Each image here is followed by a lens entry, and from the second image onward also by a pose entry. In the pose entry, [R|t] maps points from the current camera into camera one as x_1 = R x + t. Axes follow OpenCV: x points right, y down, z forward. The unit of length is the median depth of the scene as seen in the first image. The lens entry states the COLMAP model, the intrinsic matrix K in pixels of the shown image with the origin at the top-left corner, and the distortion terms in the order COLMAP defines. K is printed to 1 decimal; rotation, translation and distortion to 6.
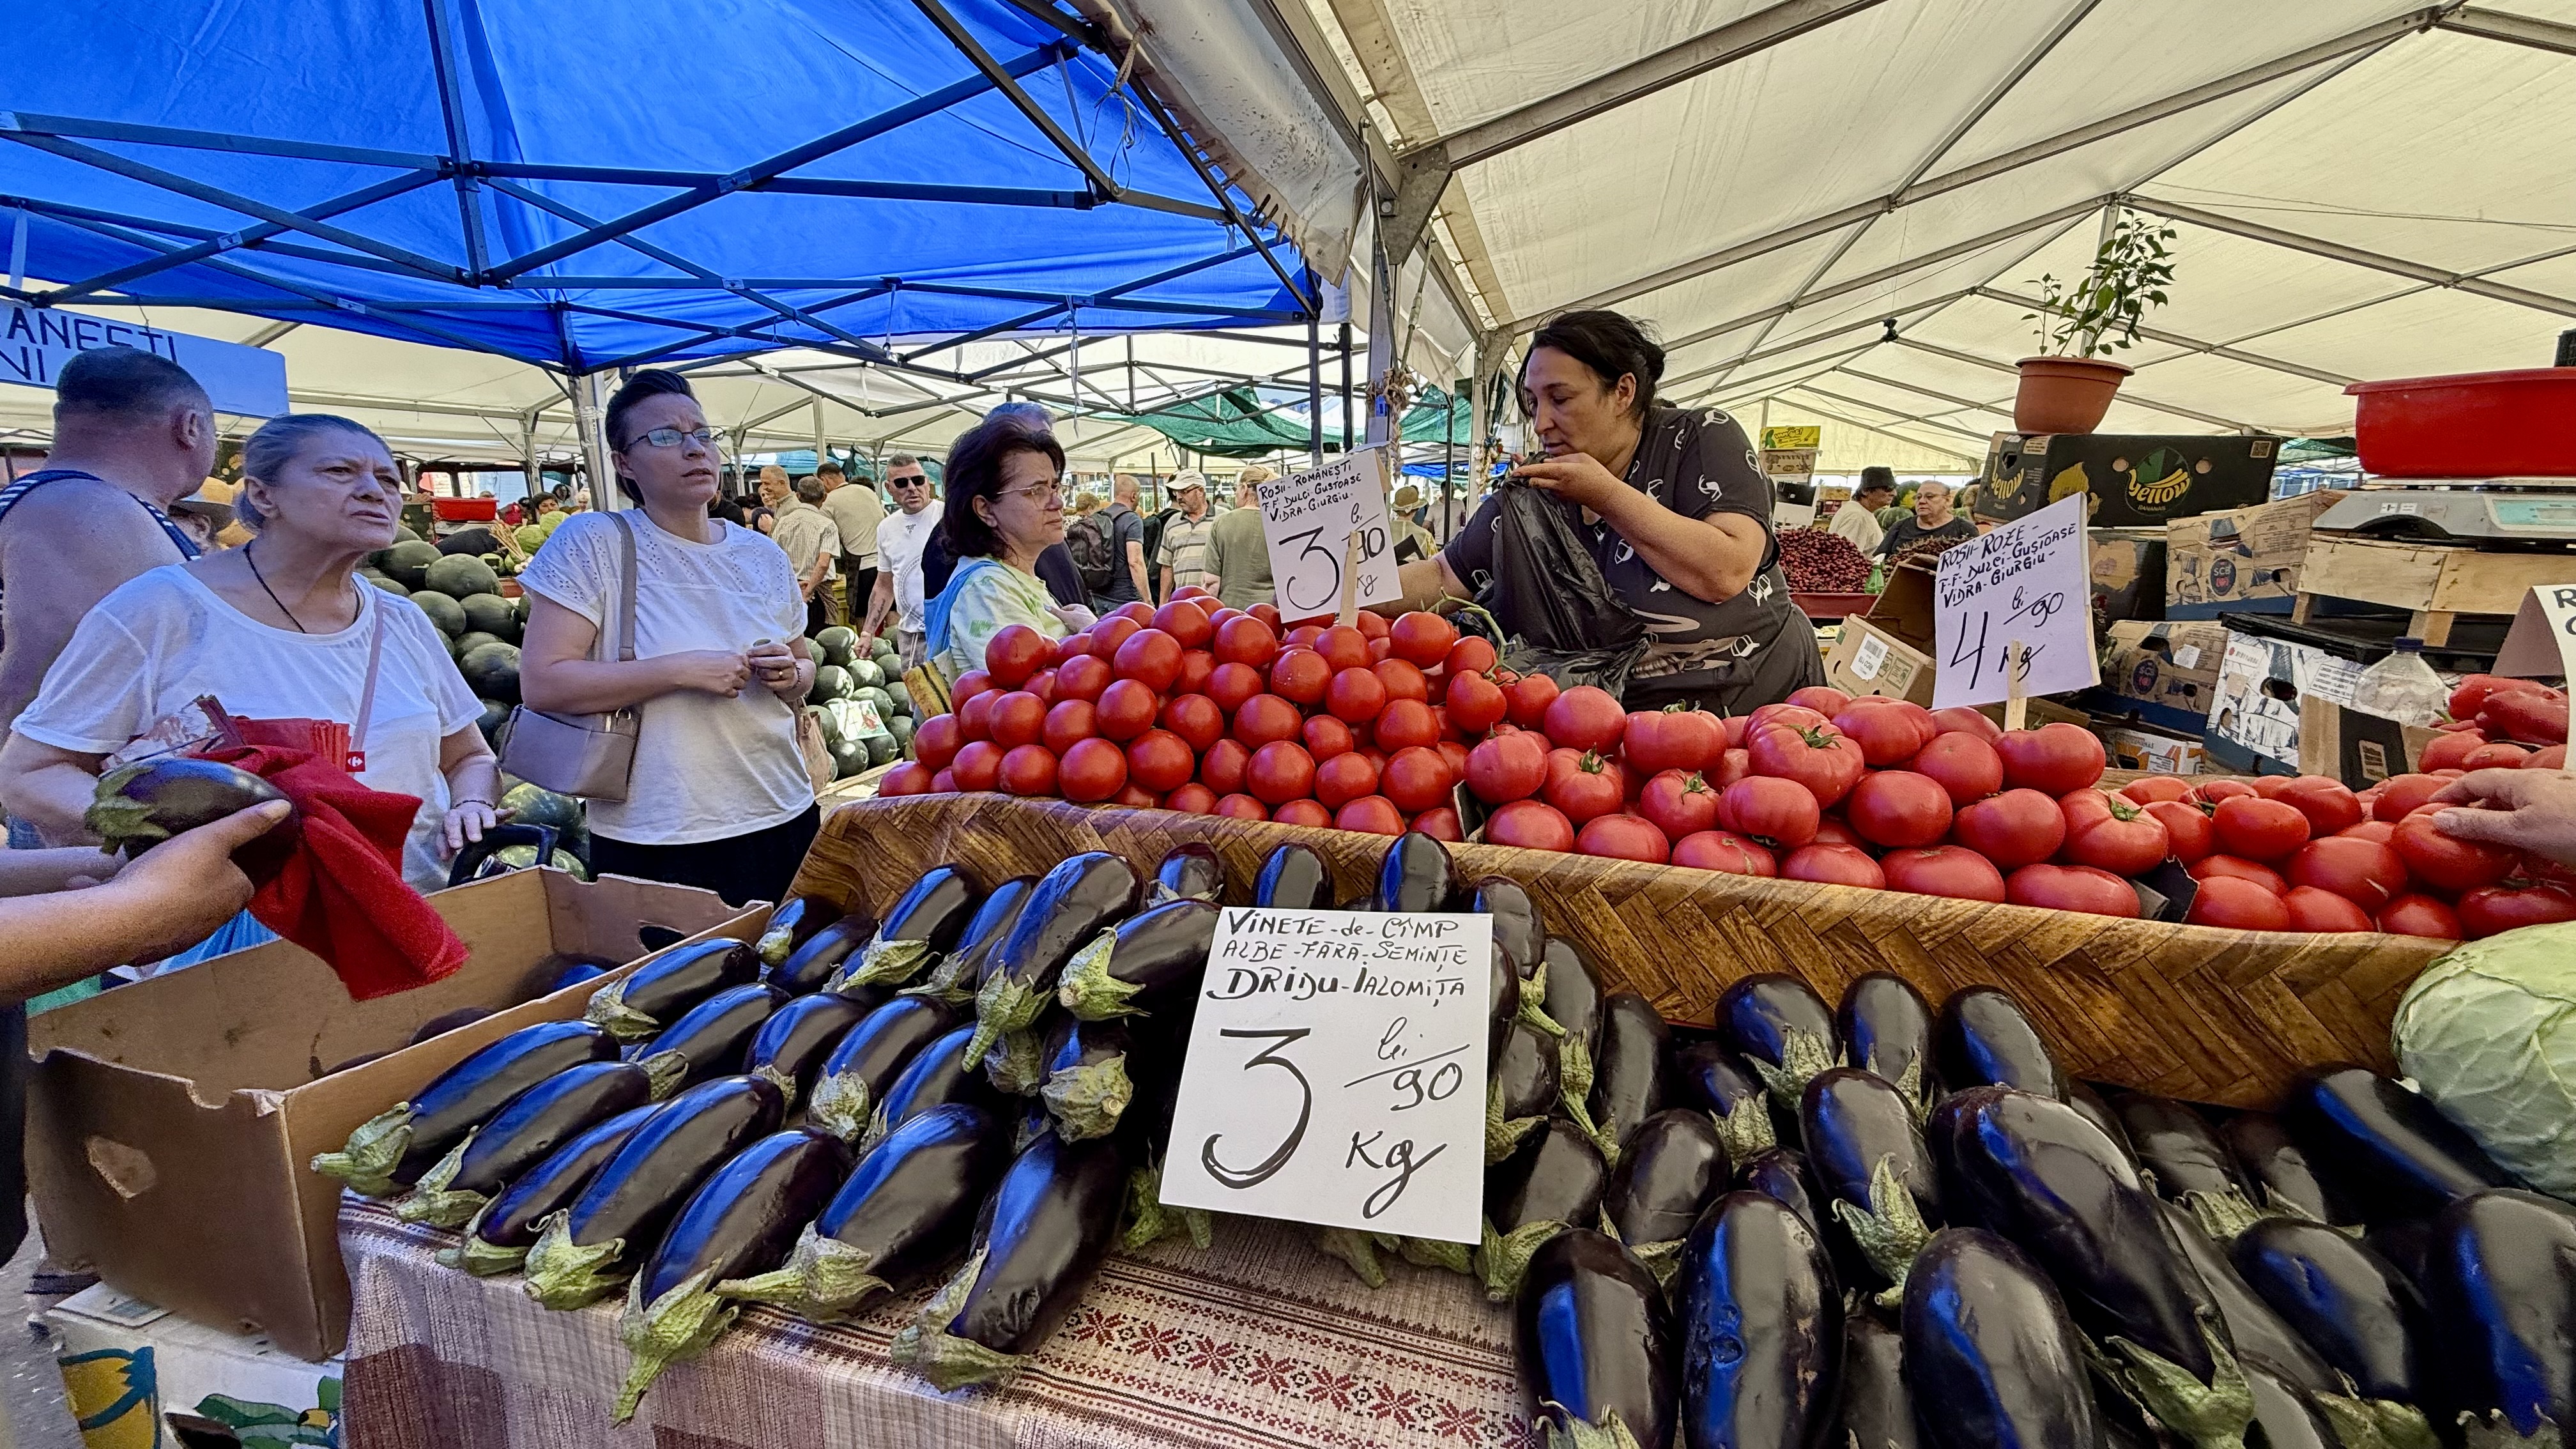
lens RADIAL K [[1019.6, 0, 1288.0], [0, 1019.6, 724.5], [0, 0, 1]] dist [-0.000148, -0.000011]
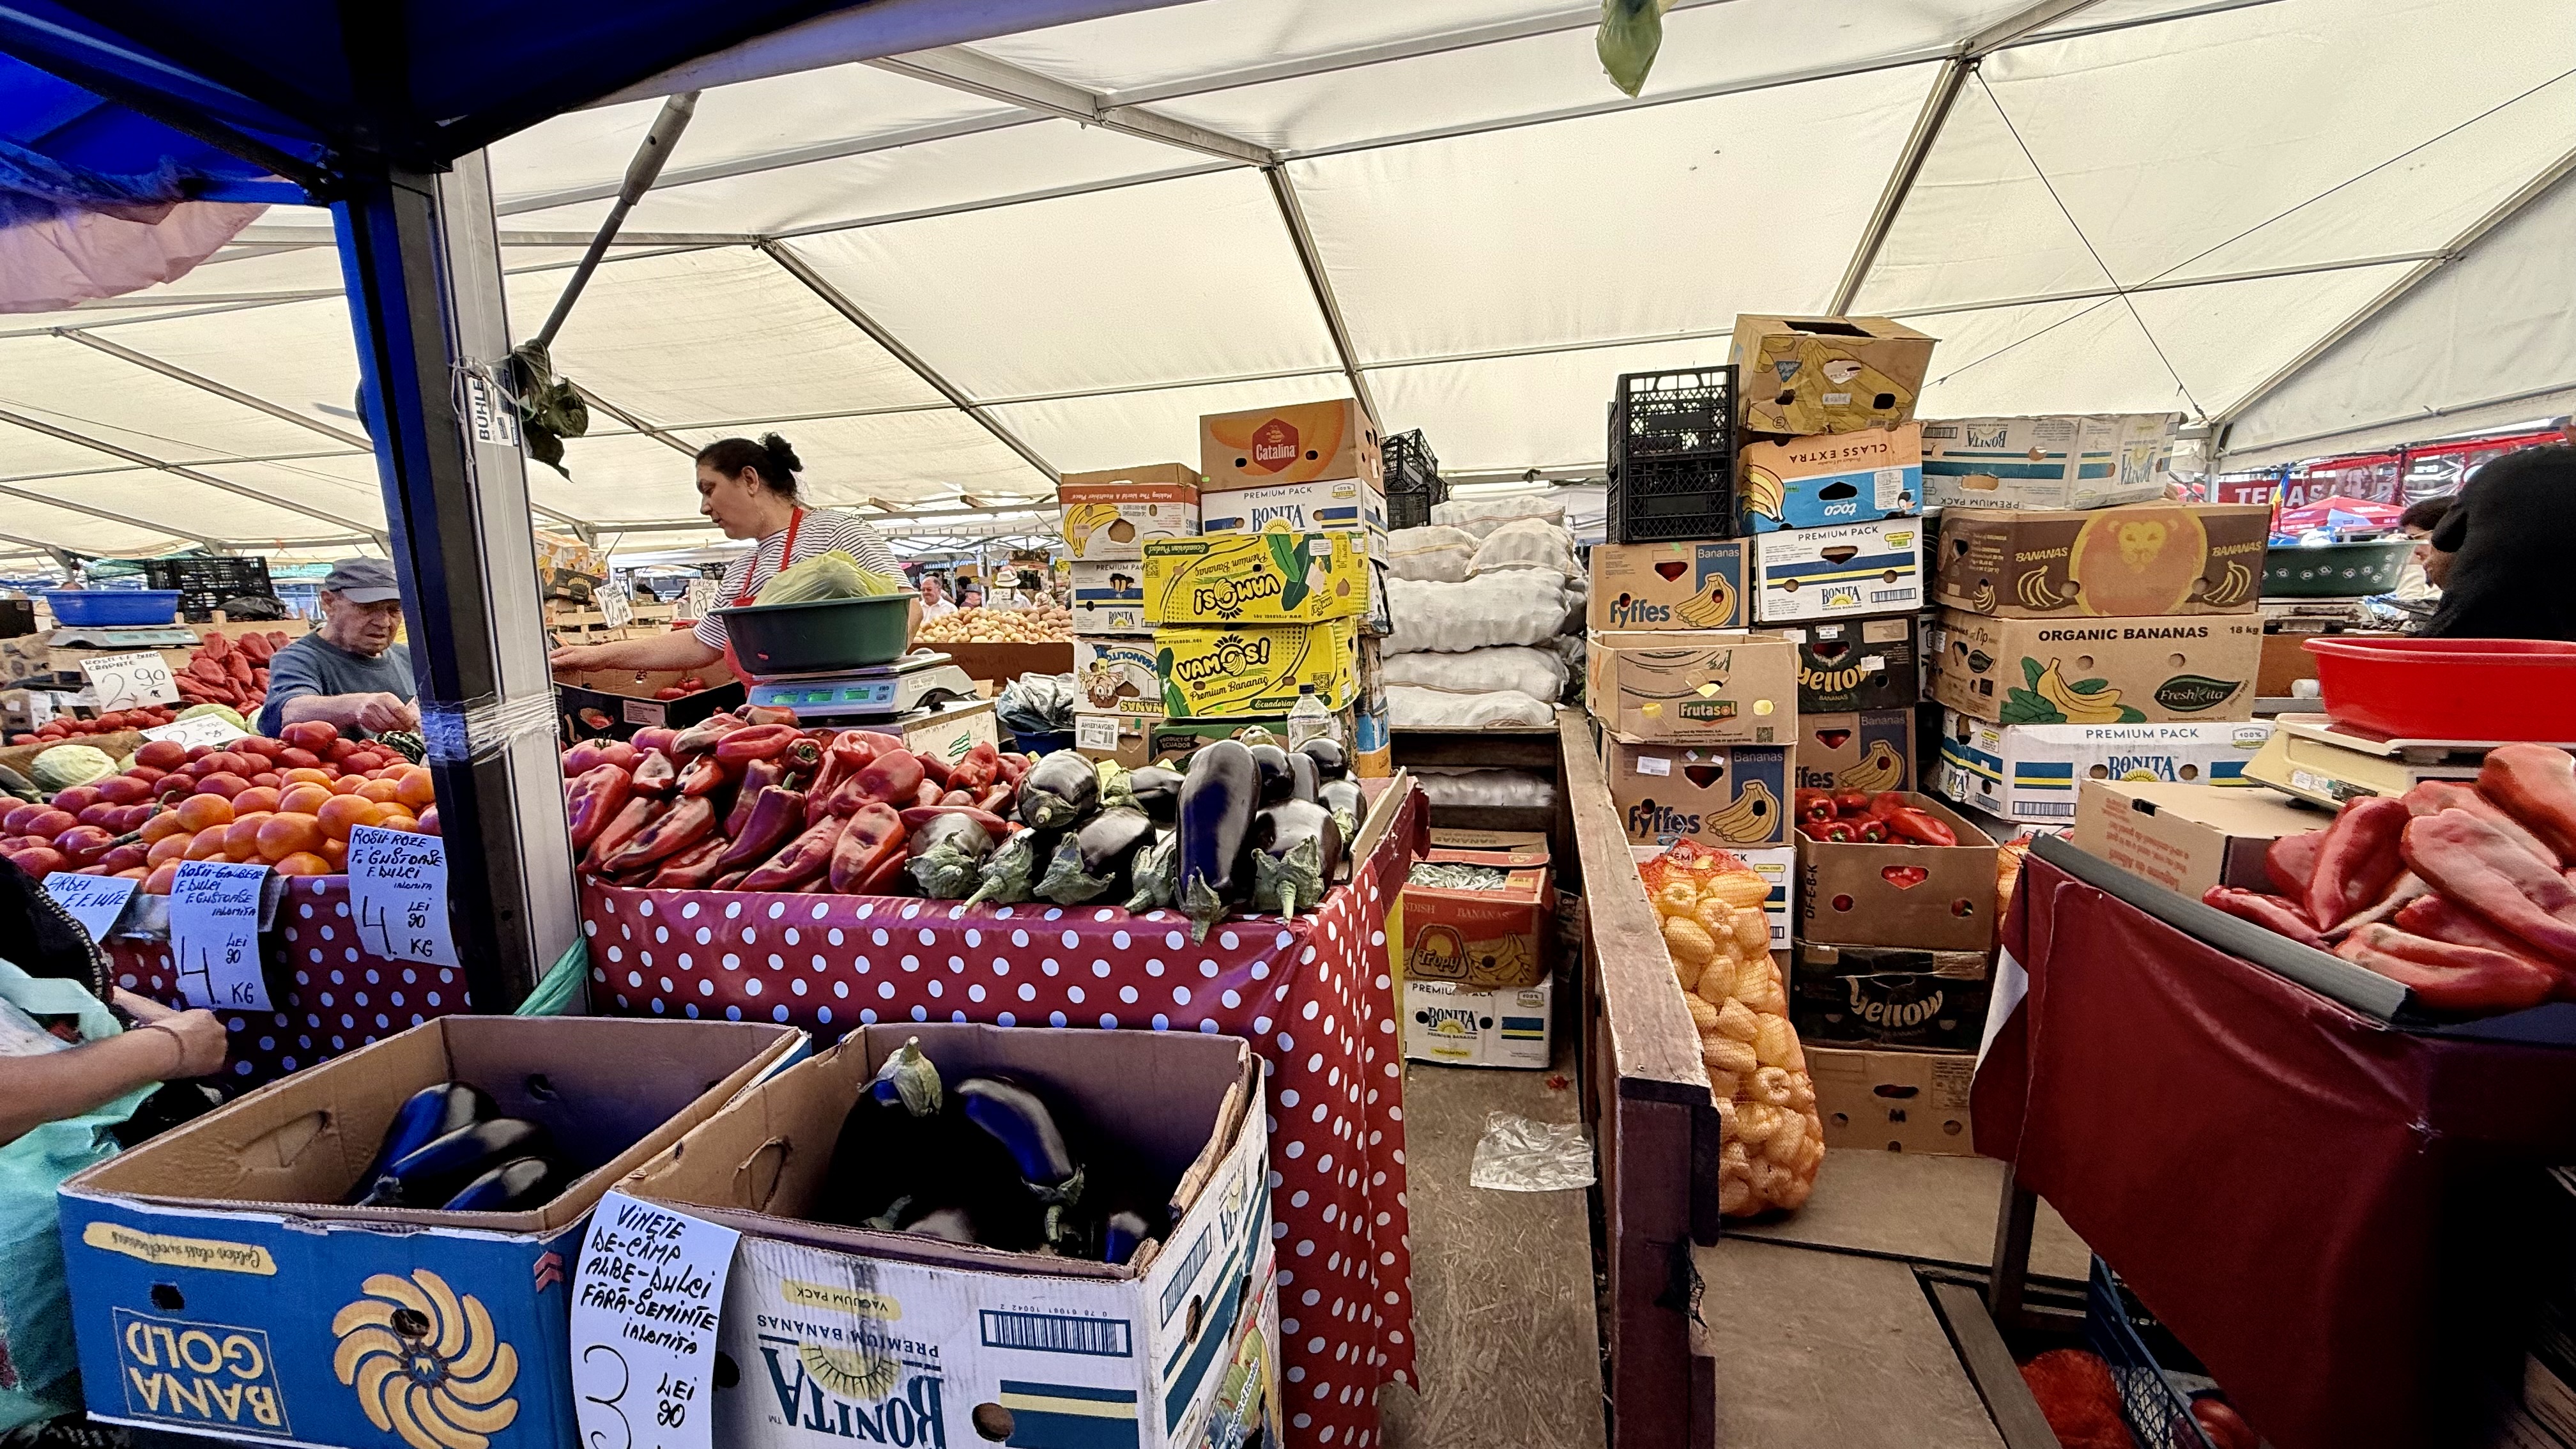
lens RADIAL K [[1021.1, 0, 1288.0], [0, 1021.1, 724.5], [0, 0, 1]] dist [-0.001108, -0.000076]
pose [[-0.019933, -0.150261, 0.988445, -3.366973], [0.230714, 0.961268, 0.150782, 0.683490], [-0.972817, 0.231054, 0.015506, -4.221485]]
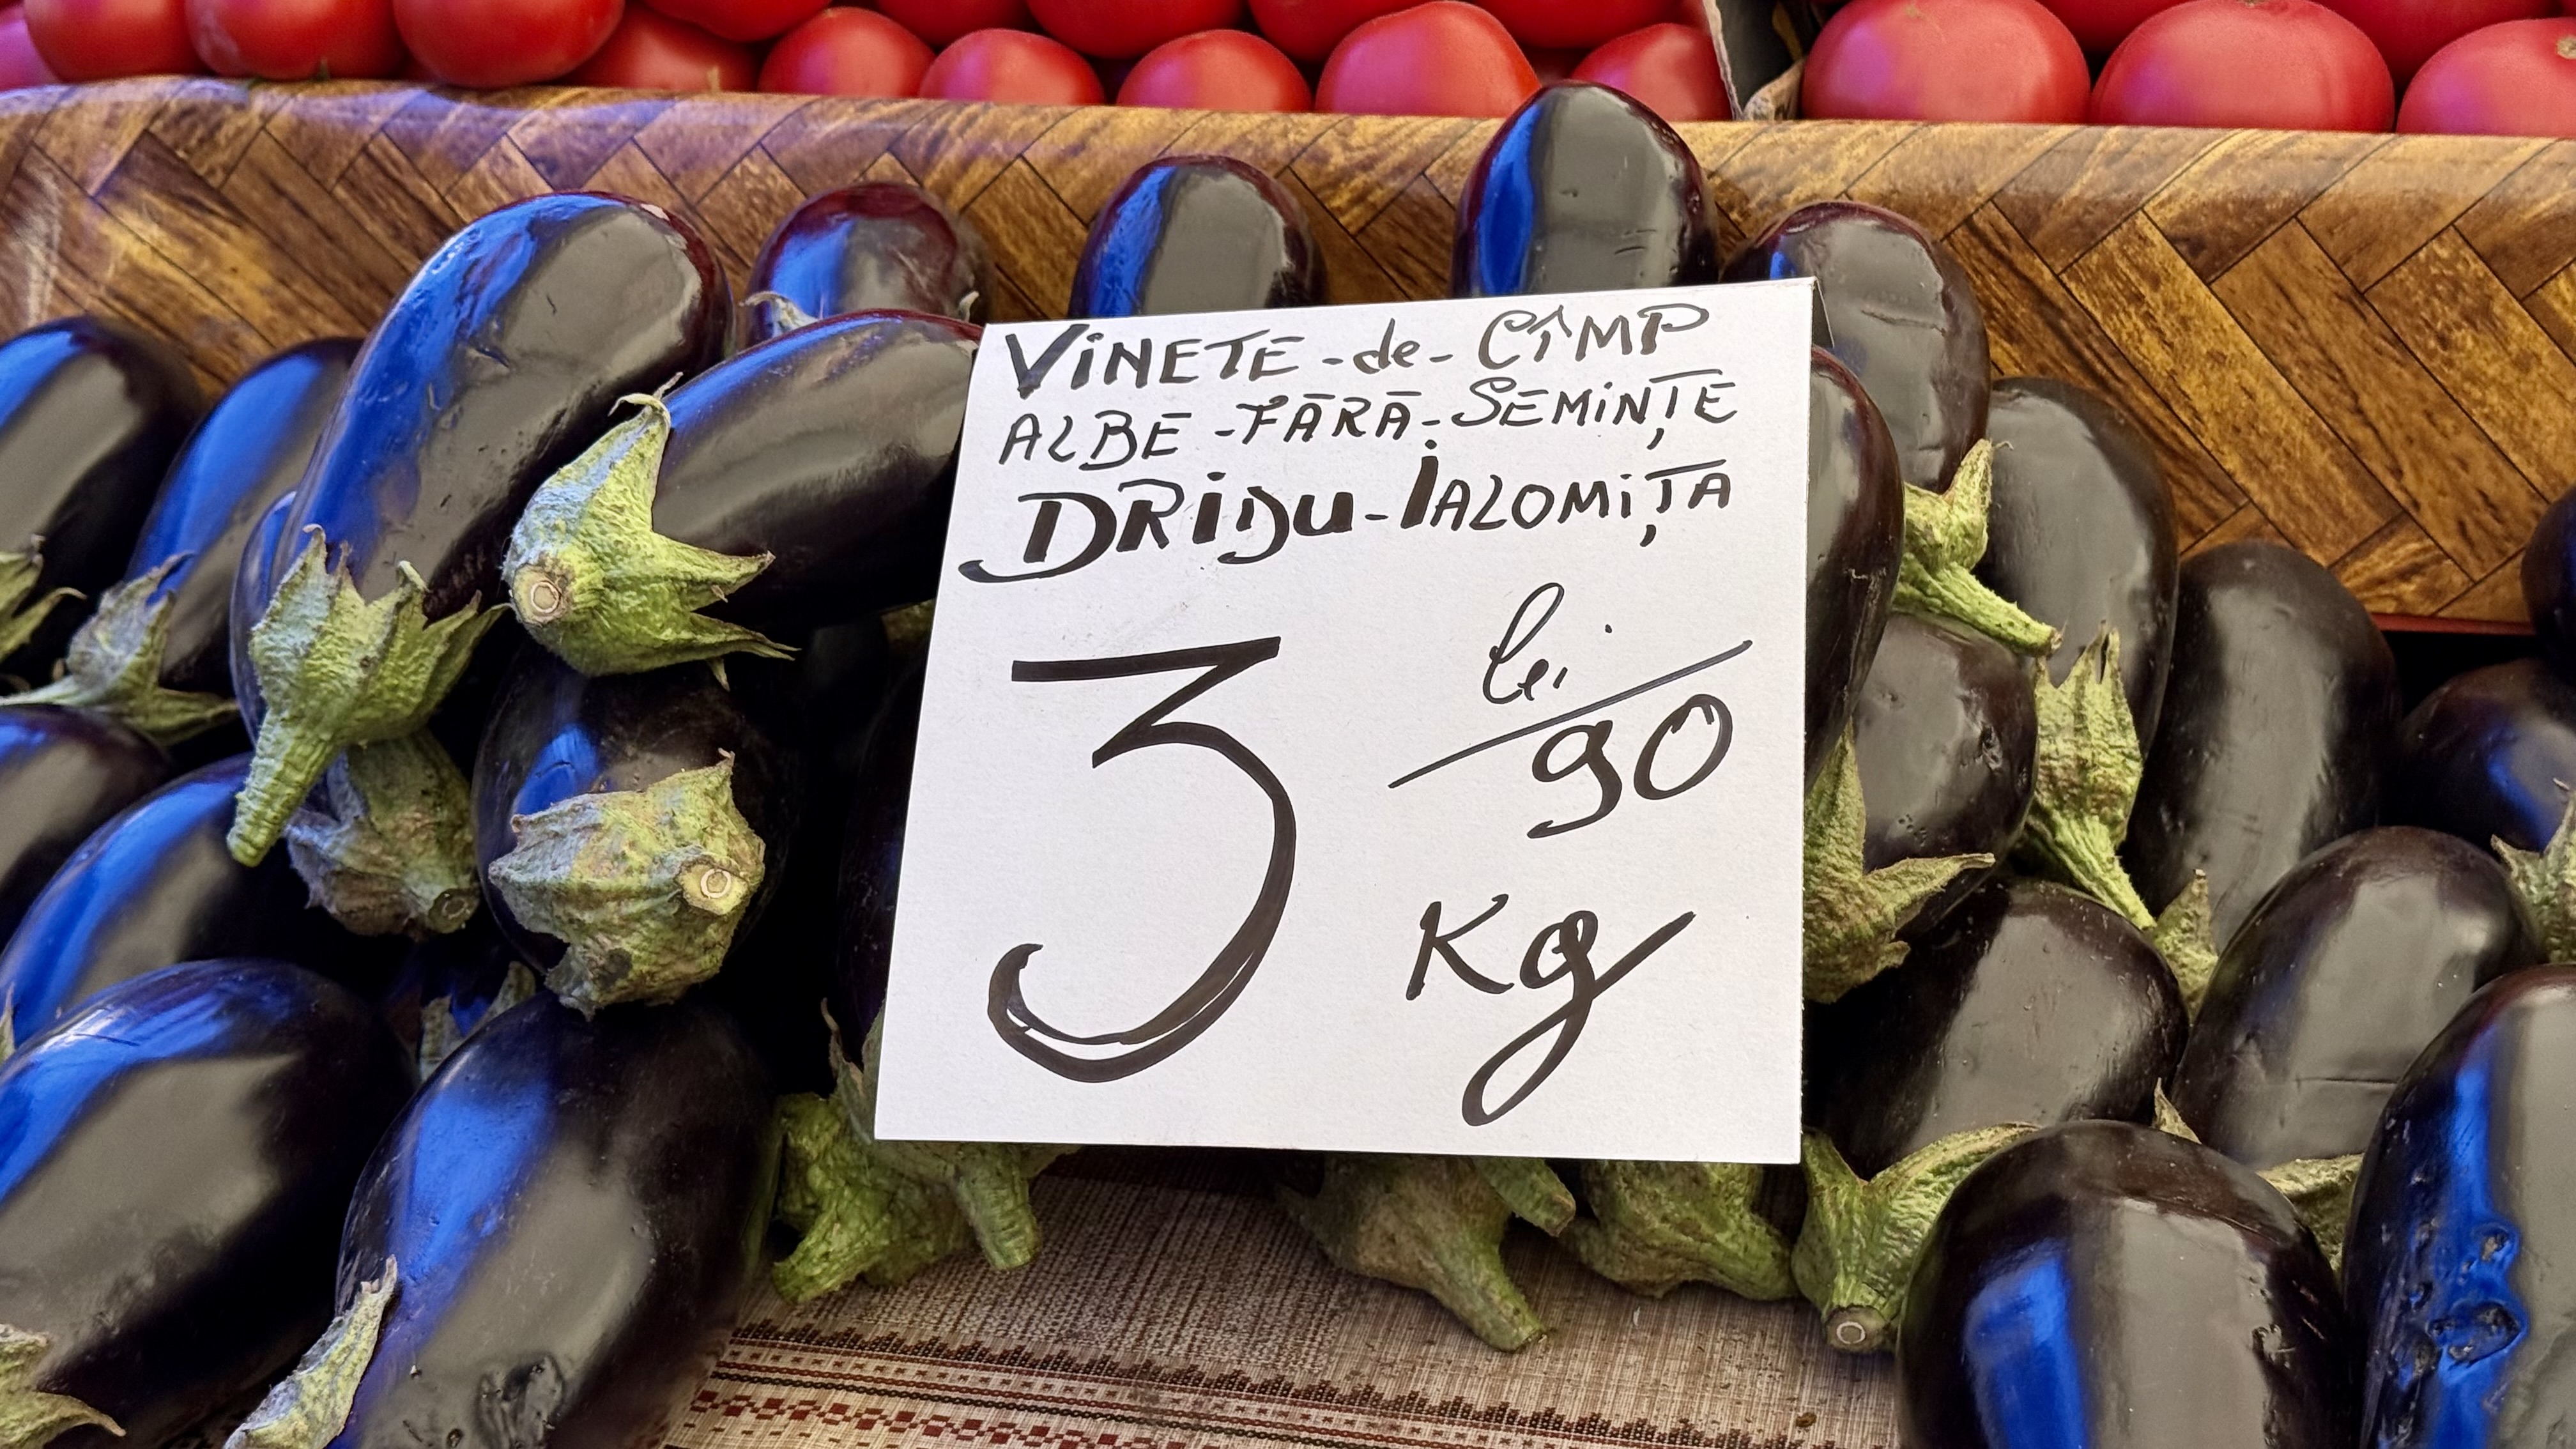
lens RADIAL K [[3611.4, 0, 1289.7], [0, 3611.4, 677.5], [0, 0, 1]] dist [0.141886, -0.037187]
pose [[0.997049, -0.071629, 0.027619, -0.007176], [0.064895, 0.978601, 0.195267, 0.067782], [-0.041015, -0.192899, 0.980361, -0.144847]]
